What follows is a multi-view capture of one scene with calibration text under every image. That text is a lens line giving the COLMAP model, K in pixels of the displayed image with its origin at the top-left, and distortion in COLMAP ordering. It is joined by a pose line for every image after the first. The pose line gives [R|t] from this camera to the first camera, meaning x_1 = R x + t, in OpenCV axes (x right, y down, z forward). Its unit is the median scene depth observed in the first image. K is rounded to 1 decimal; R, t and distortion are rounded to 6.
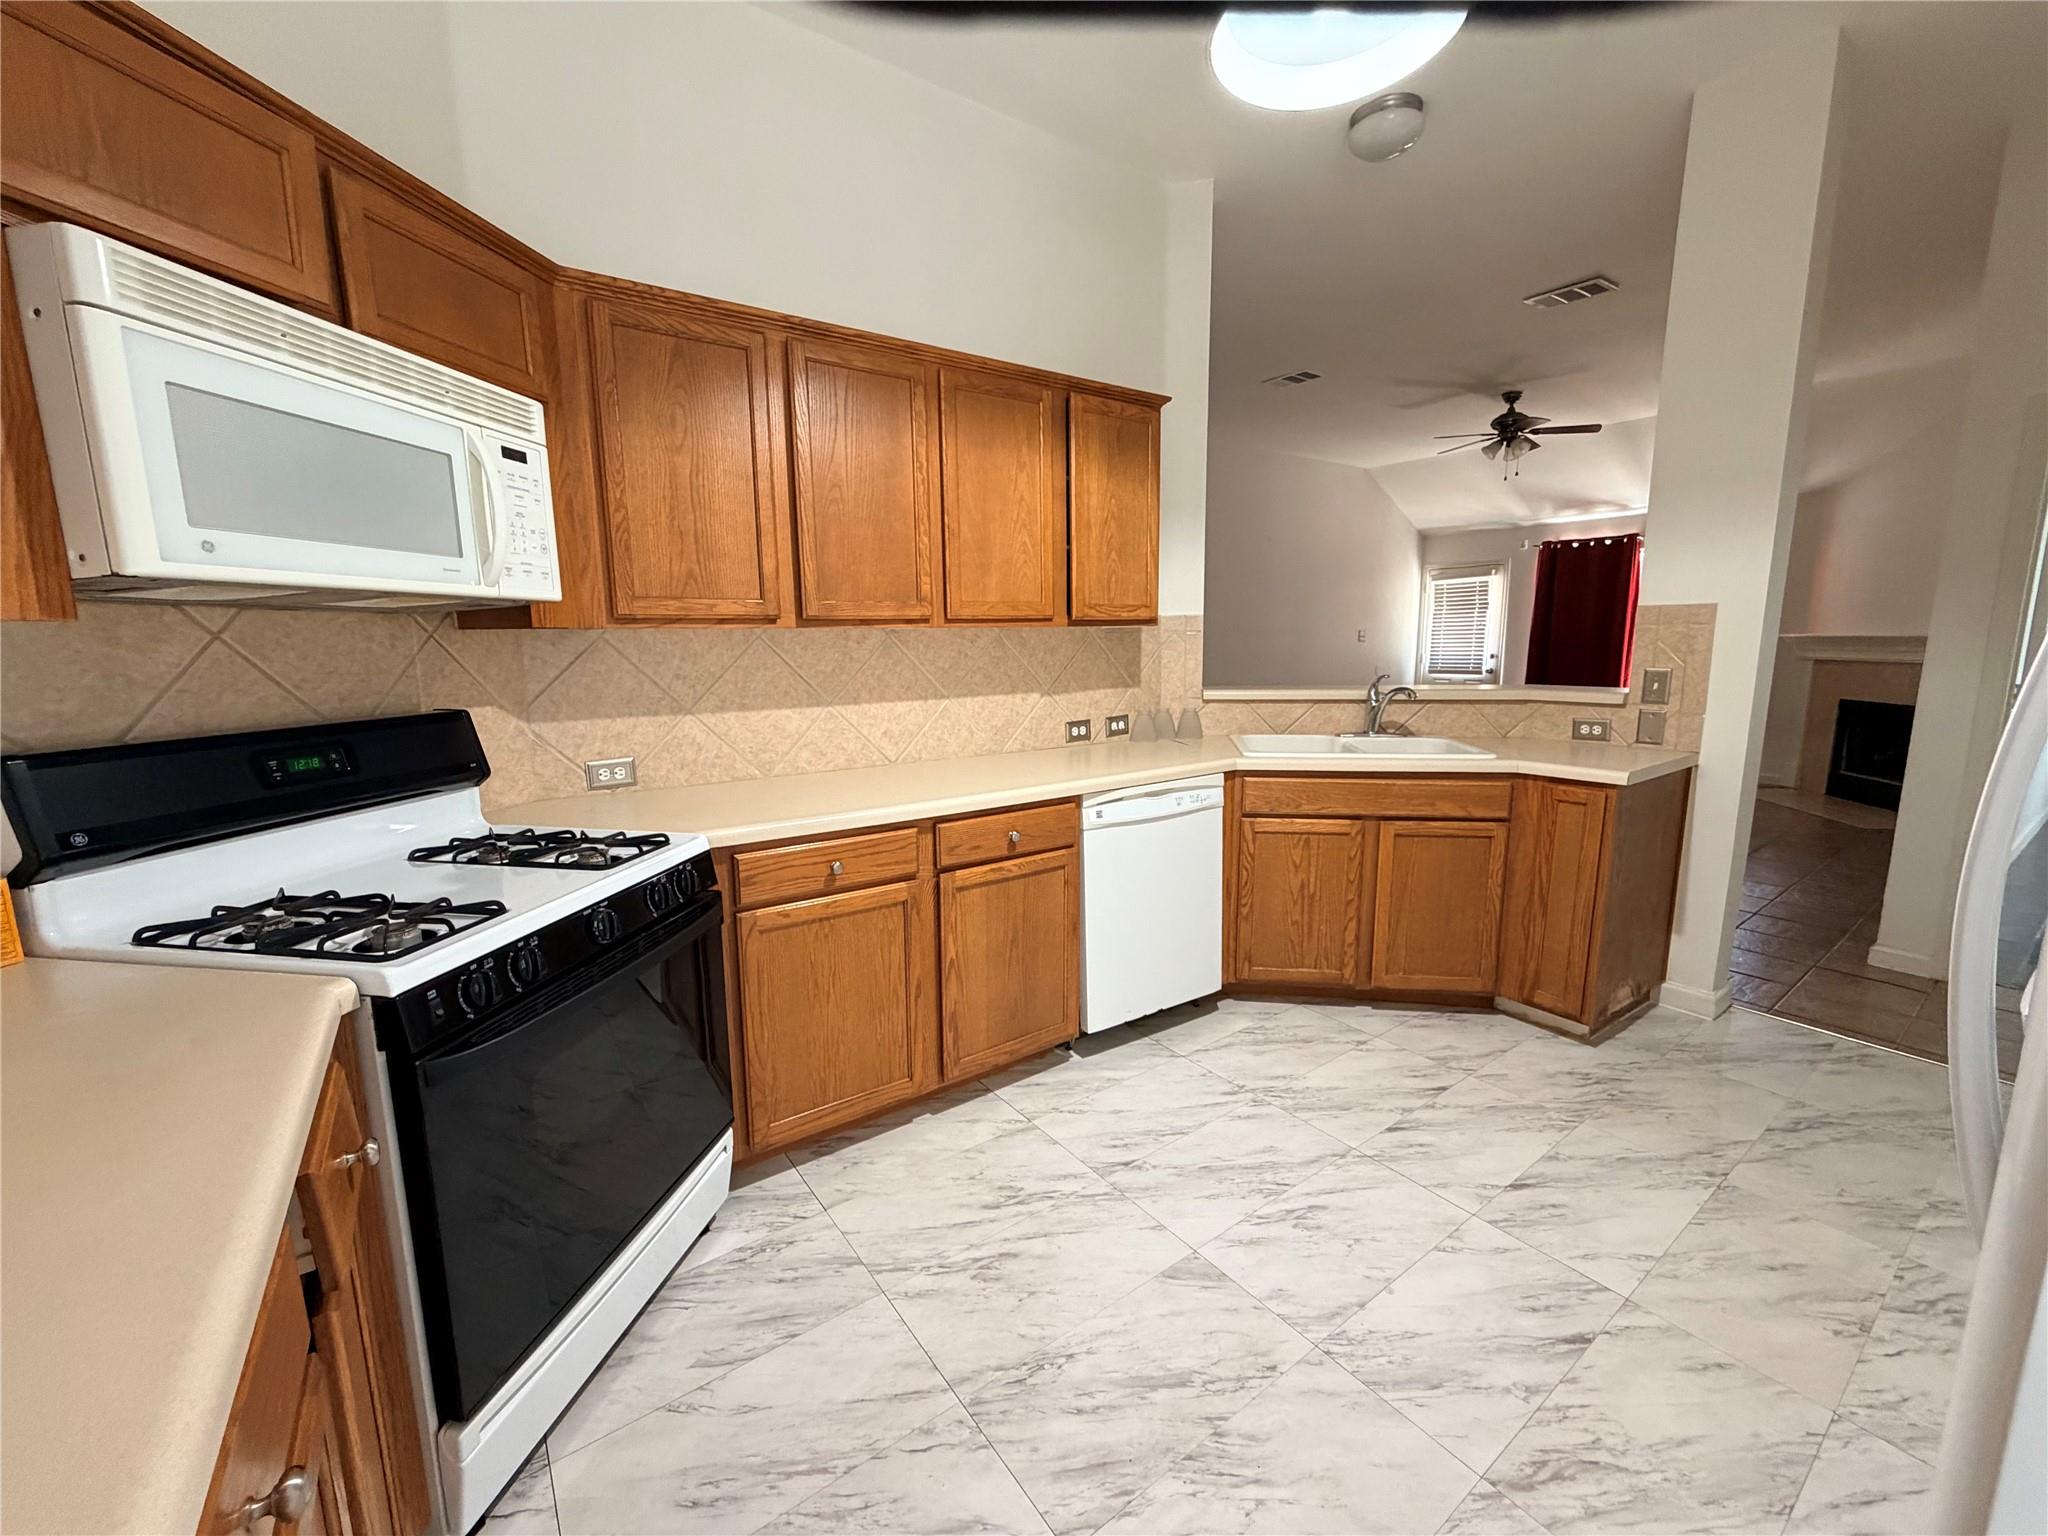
lens RADIAL K [[816.2, 0, 1018.7], [0, 816.2, 768.5], [0, 0, 1]] dist [0.002495, -0.000269]
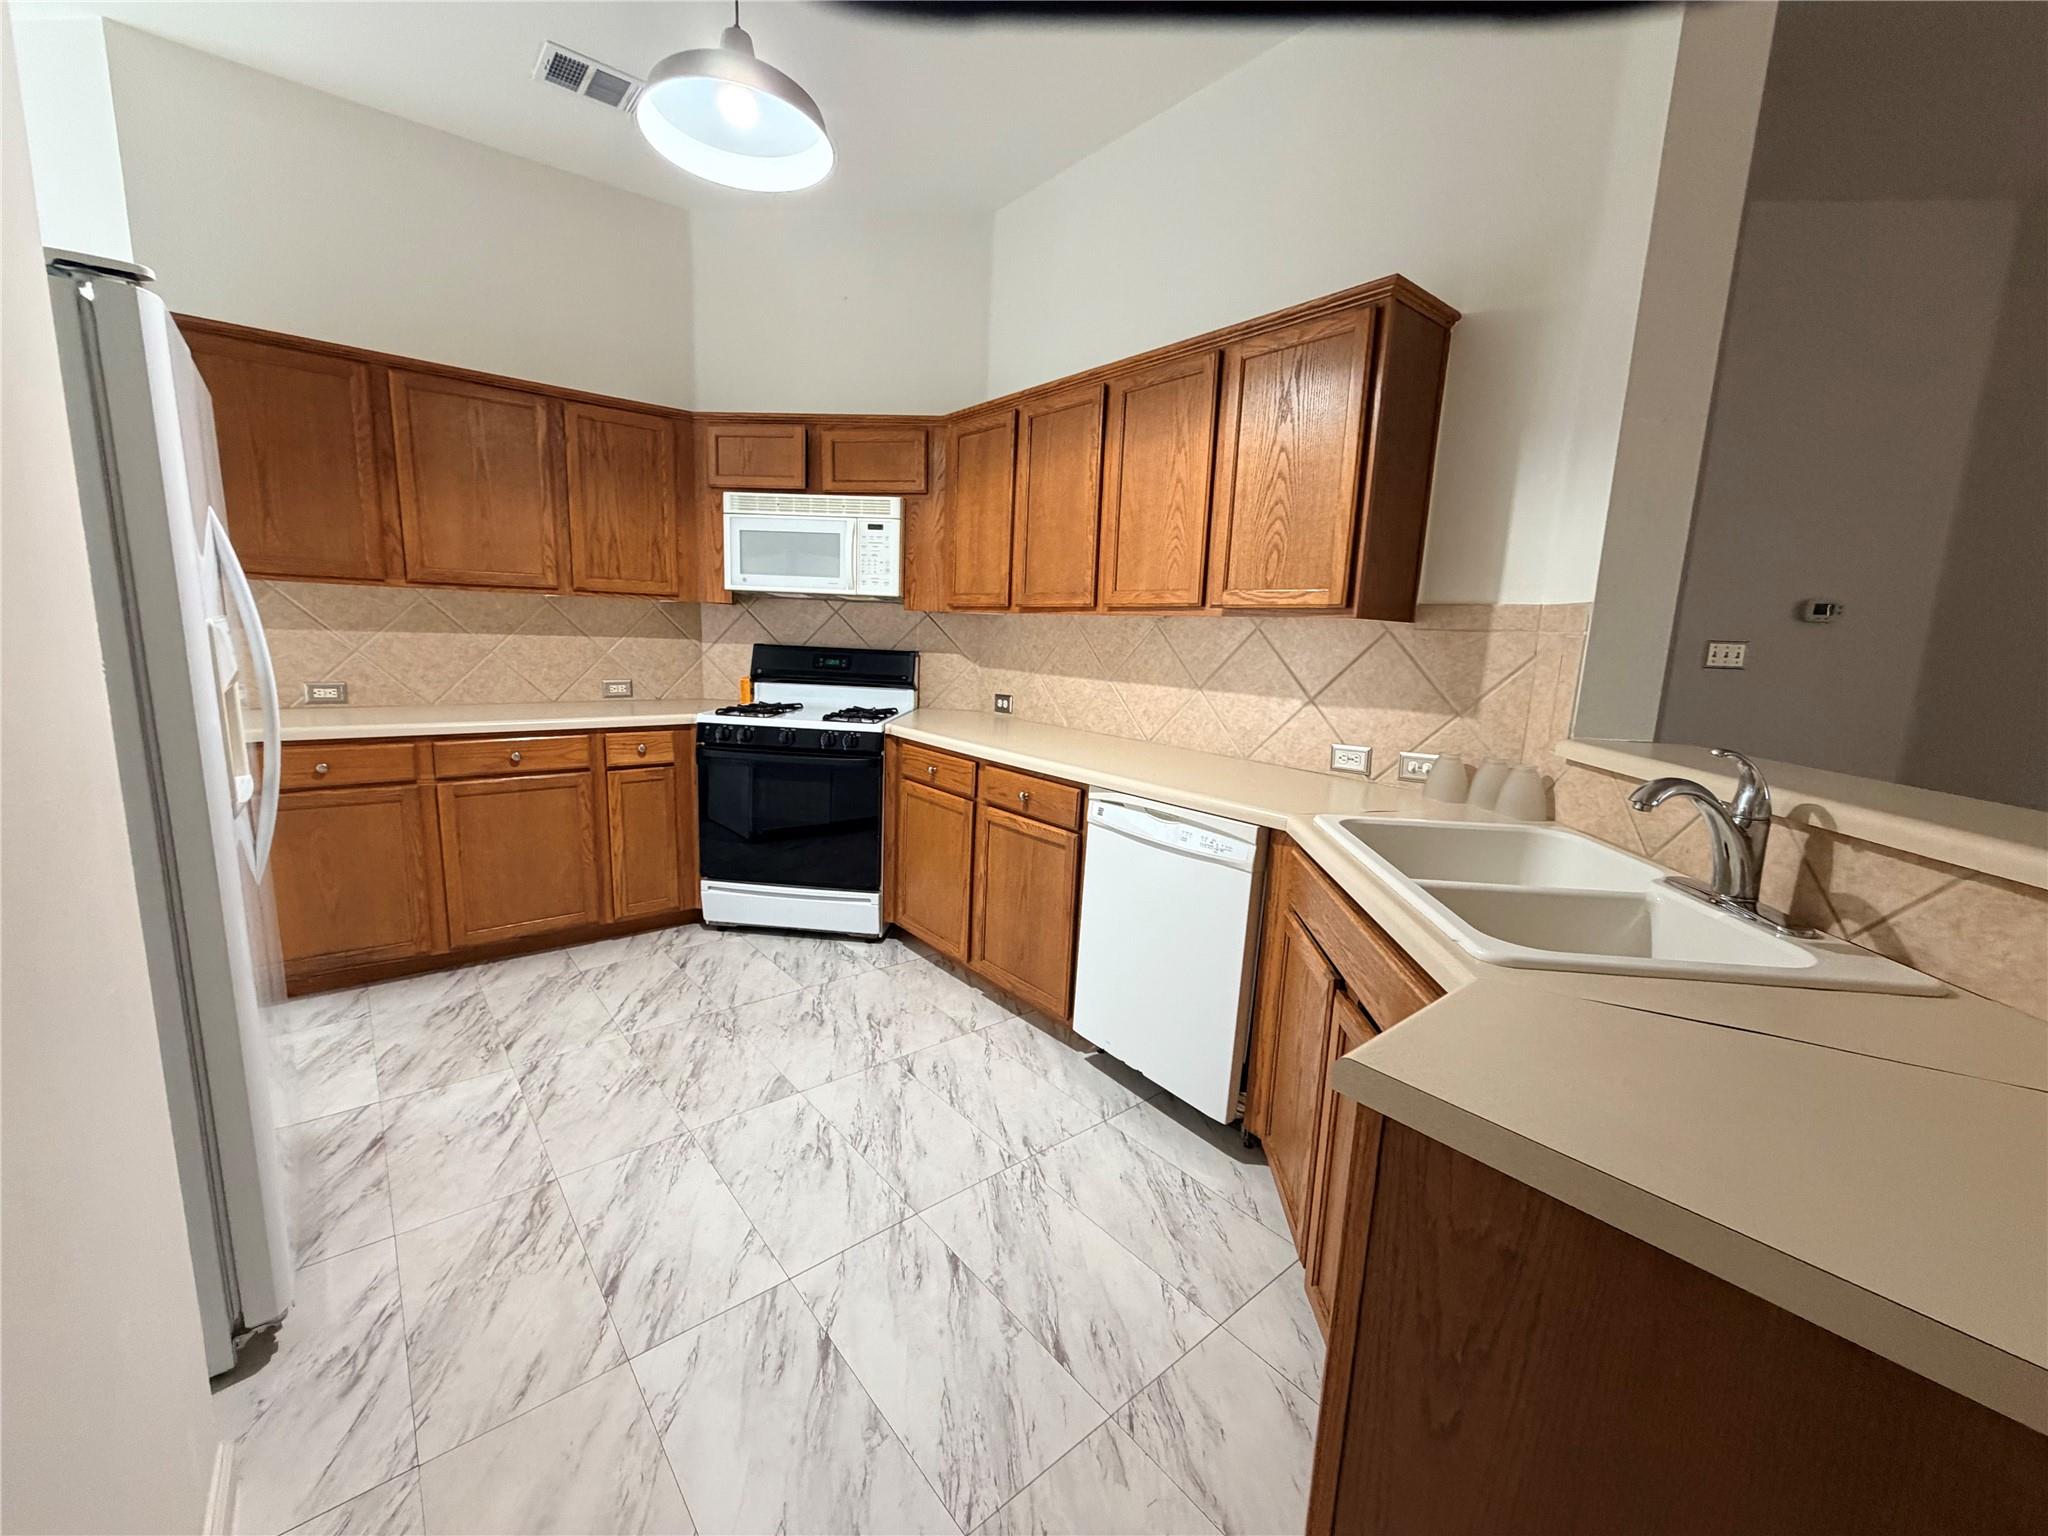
lens RADIAL K [[816.2, 0, 1018.1], [0, 816.2, 766.5], [0, 0, 1]] dist [0.002495, -0.000269]
pose [[0.070536, 0.179807, -0.981170, 1.381266], [-0.199101, 0.966365, 0.162781, -0.175839], [0.977437, 0.183870, 0.103964, 1.090164]]
